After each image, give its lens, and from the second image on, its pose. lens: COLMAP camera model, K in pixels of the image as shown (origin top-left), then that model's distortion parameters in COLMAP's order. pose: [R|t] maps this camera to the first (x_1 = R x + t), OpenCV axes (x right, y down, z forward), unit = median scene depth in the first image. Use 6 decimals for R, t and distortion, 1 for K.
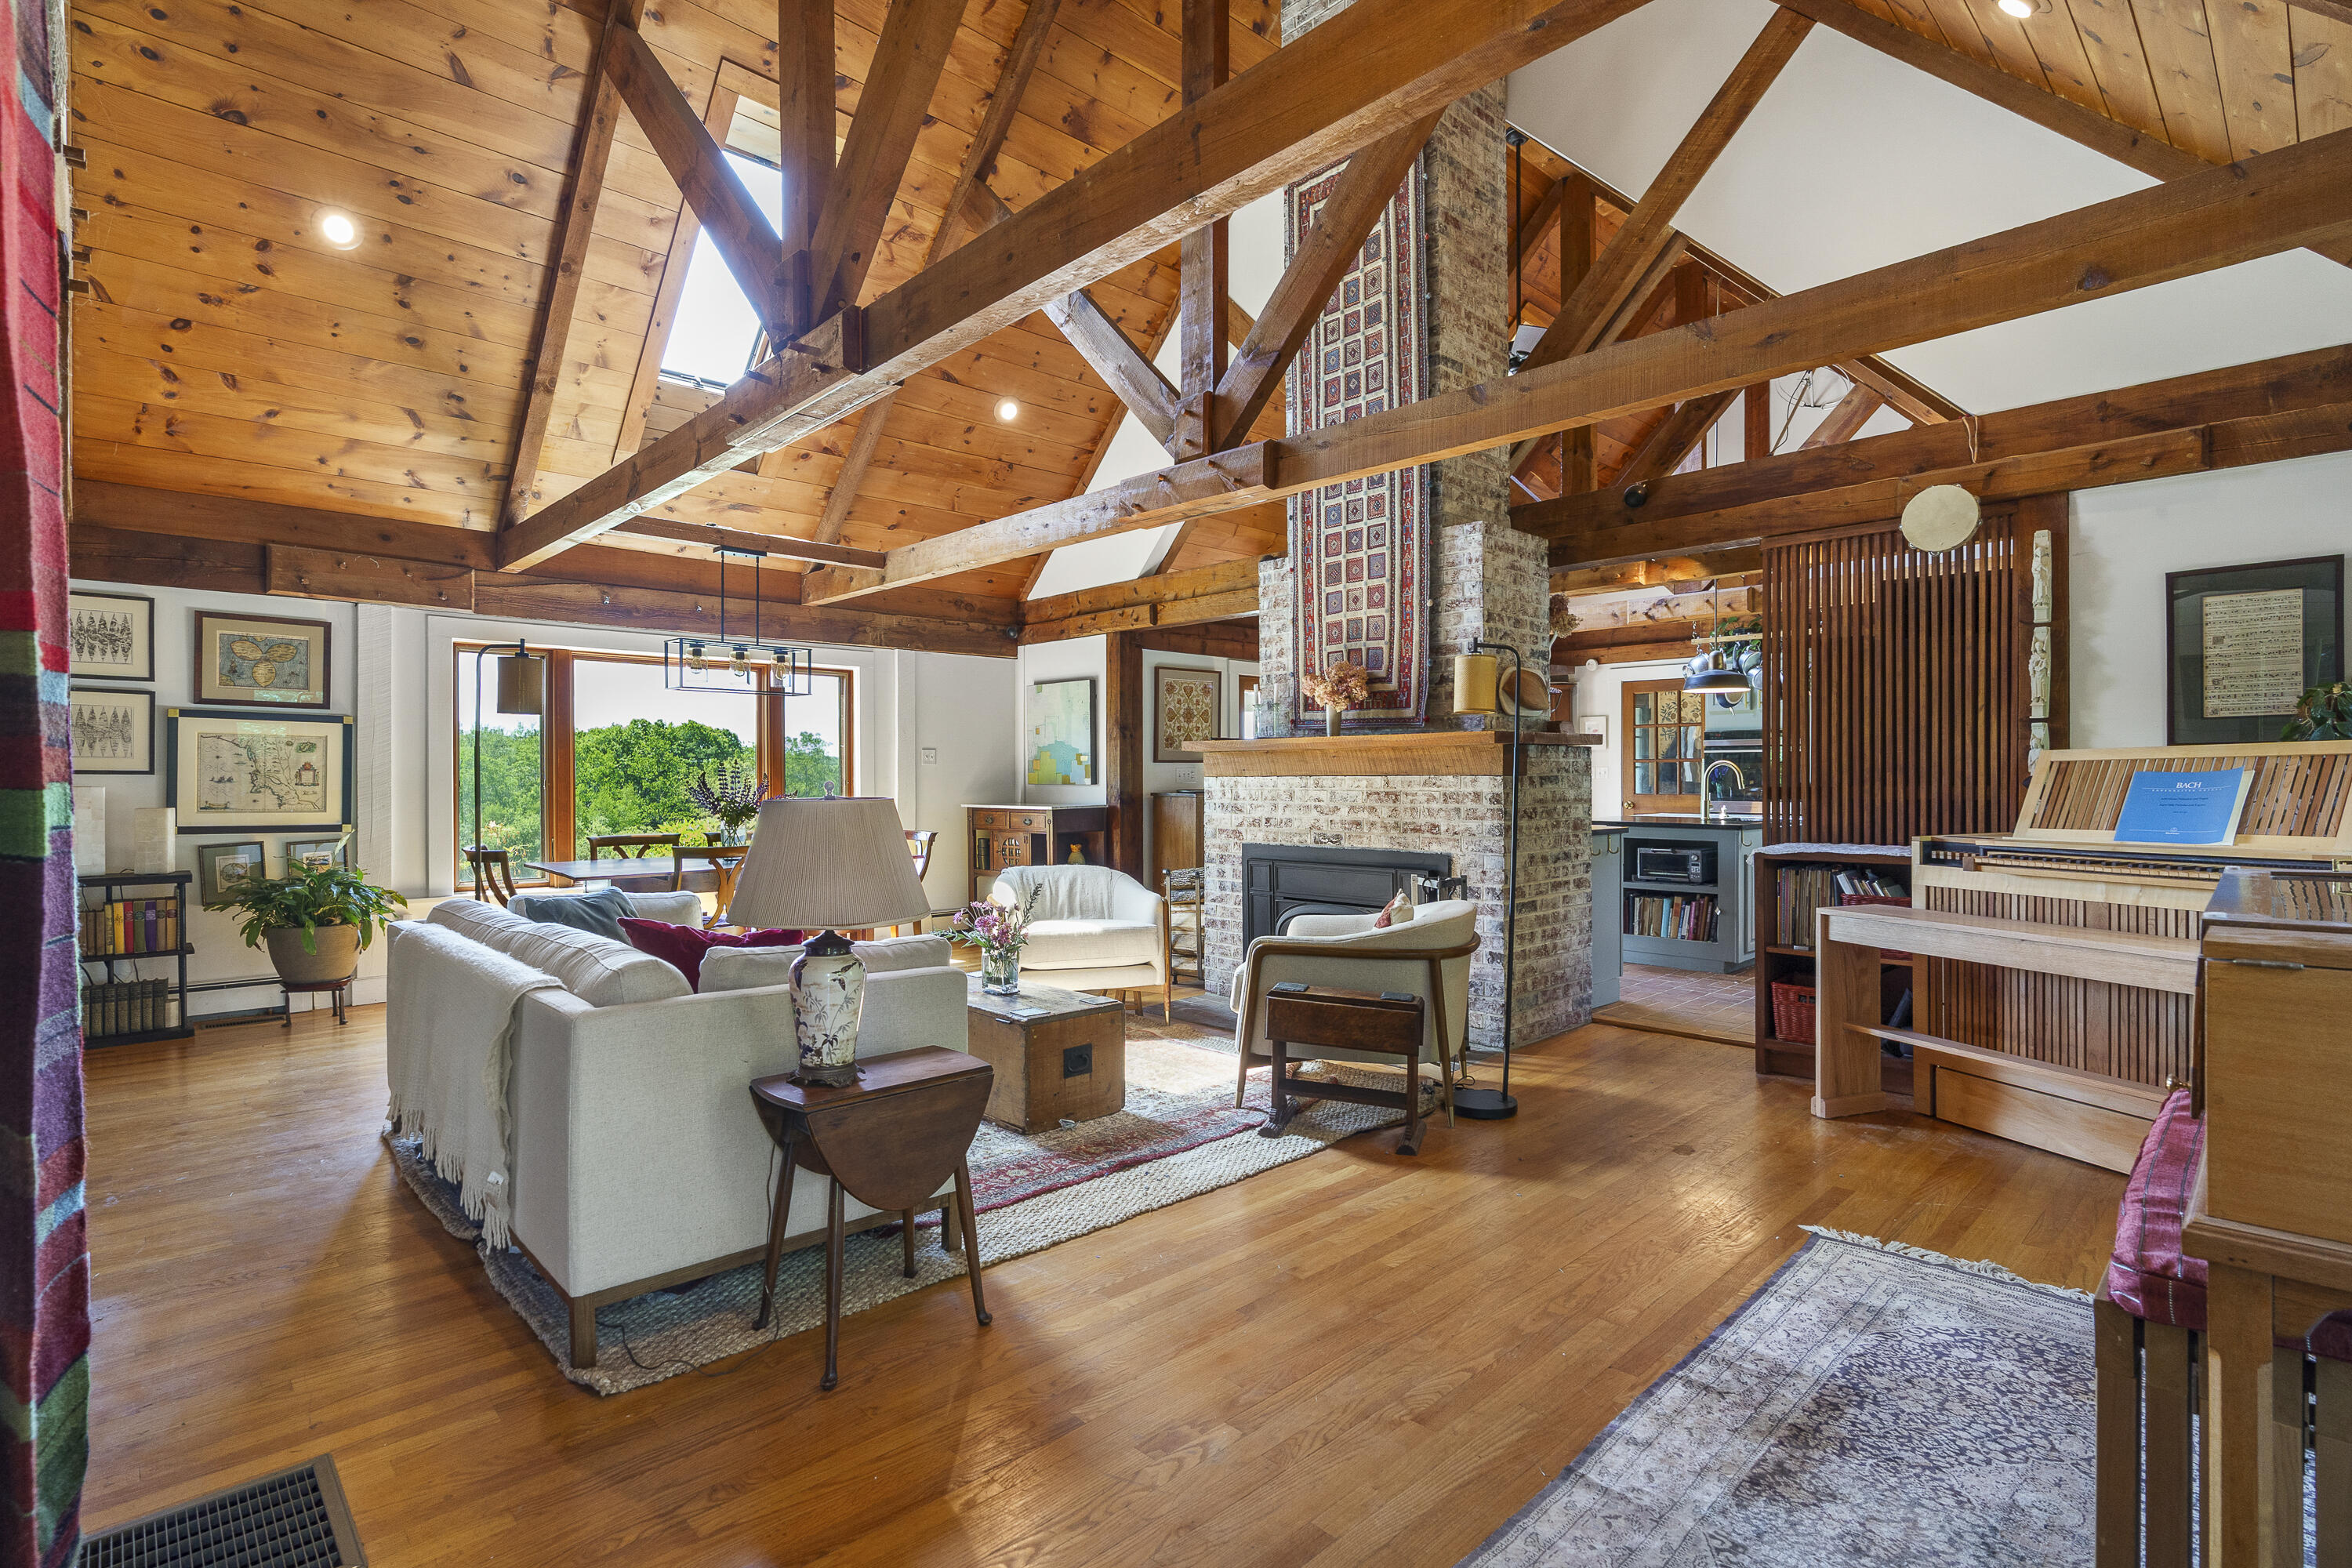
lens RADIAL K [[1129.8, 0, 1173.1], [0, 1129.8, 782.8], [0, 0, 1]] dist [0.002907, 0.000156]
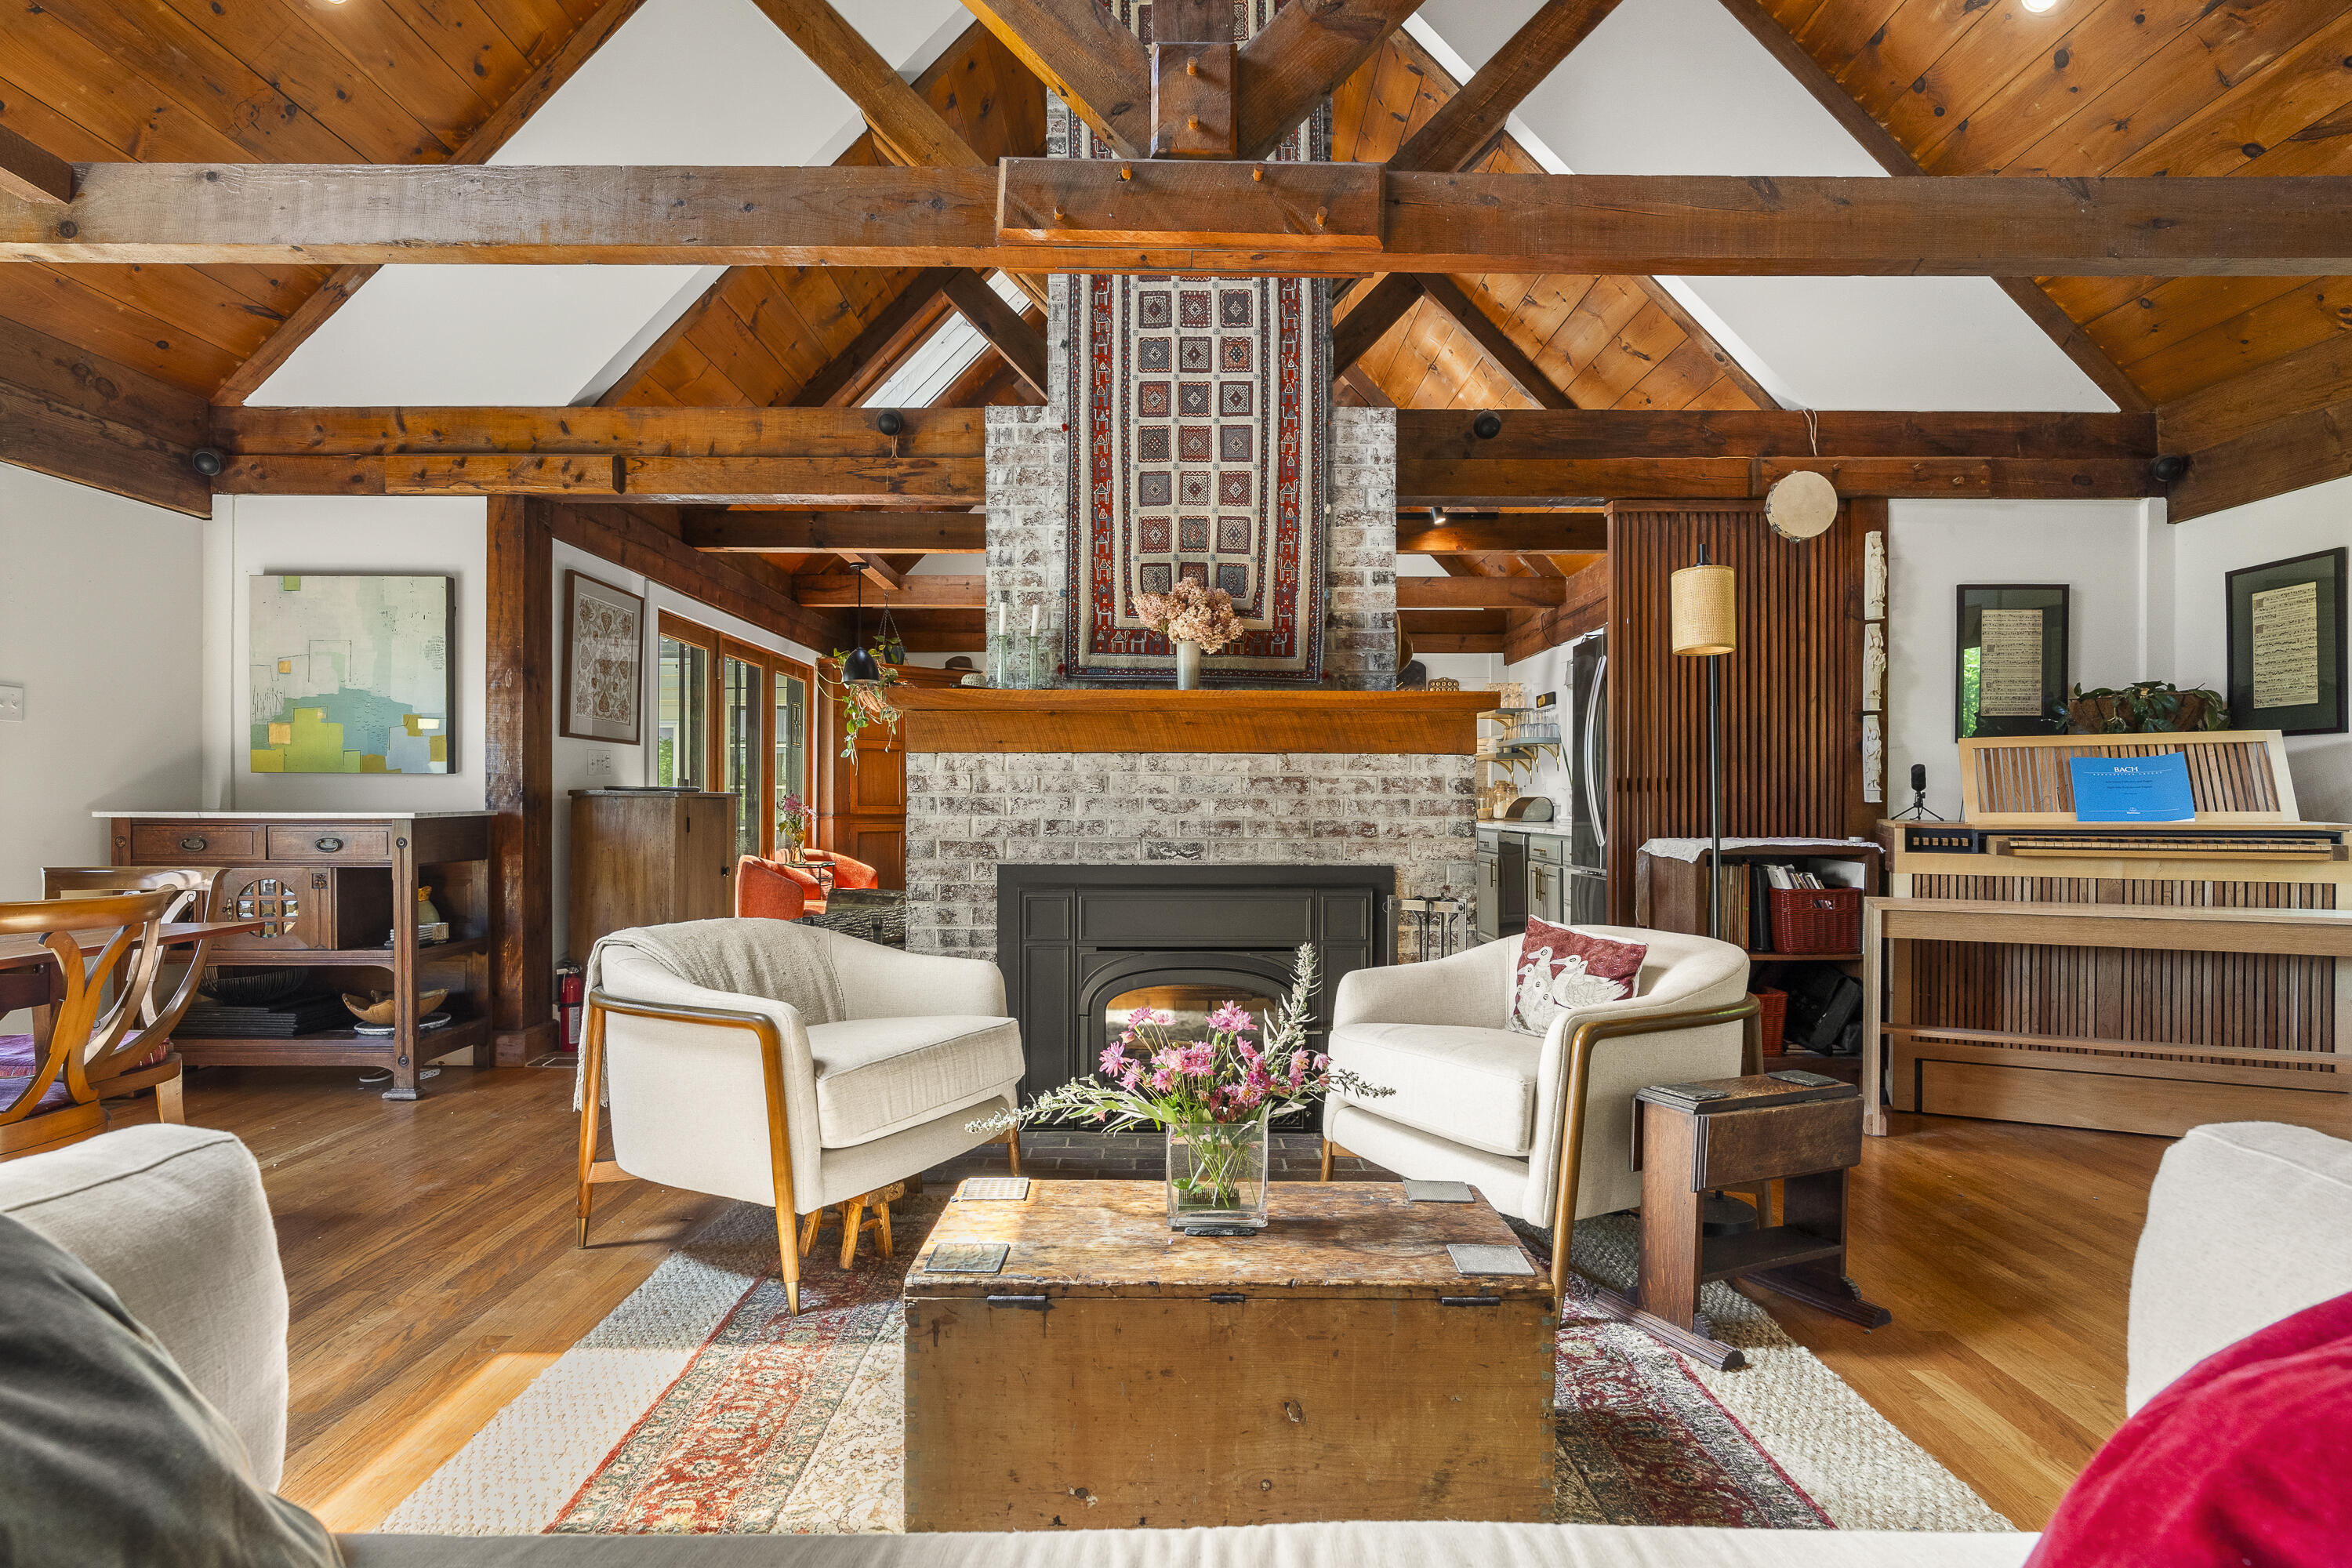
lens RADIAL K [[1197.2, 0, 1177.1], [0, 1197.2, 797.3], [0, 0, 1]] dist [-0.015194, 0.000844]
pose [[0.688332, 0.006562, 0.725366, -0.363558], [-0.002161, 0.999973, -0.006996, 0.024478], [-0.725393, 0.003249, 0.688327, 0.540900]]
